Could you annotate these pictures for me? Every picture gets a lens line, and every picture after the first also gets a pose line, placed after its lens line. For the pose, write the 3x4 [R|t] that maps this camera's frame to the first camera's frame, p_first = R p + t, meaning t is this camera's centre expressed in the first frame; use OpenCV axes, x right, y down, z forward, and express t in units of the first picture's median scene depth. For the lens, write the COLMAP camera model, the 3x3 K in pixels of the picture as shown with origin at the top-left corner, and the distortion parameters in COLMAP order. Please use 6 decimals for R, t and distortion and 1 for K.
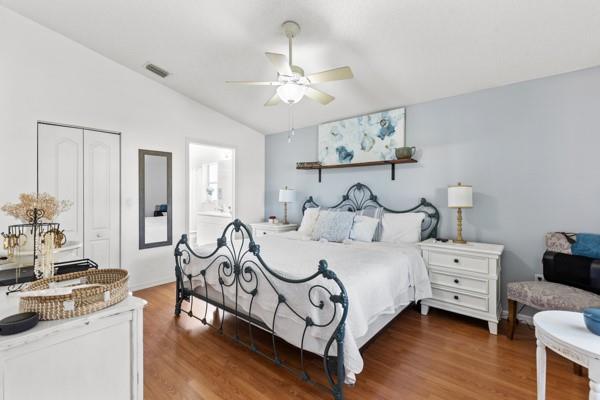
lens RADIAL K [[273.6, 0, 301.9], [0, 273.6, 199.1], [0, 0, 1]] dist [0.001346, 0.000047]
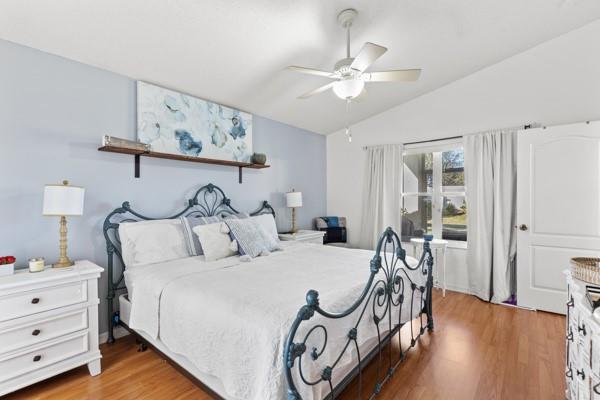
lens RADIAL K [[273.6, 0, 300.7], [0, 273.6, 197.8], [0, 0, 1]] dist [0.001346, 0.000047]
pose [[-0.011630, -0.007251, 0.999906, -0.601404], [0.011136, 0.999911, 0.007380, -0.020470], [-0.999870, 0.011221, -0.011549, 0.737791]]
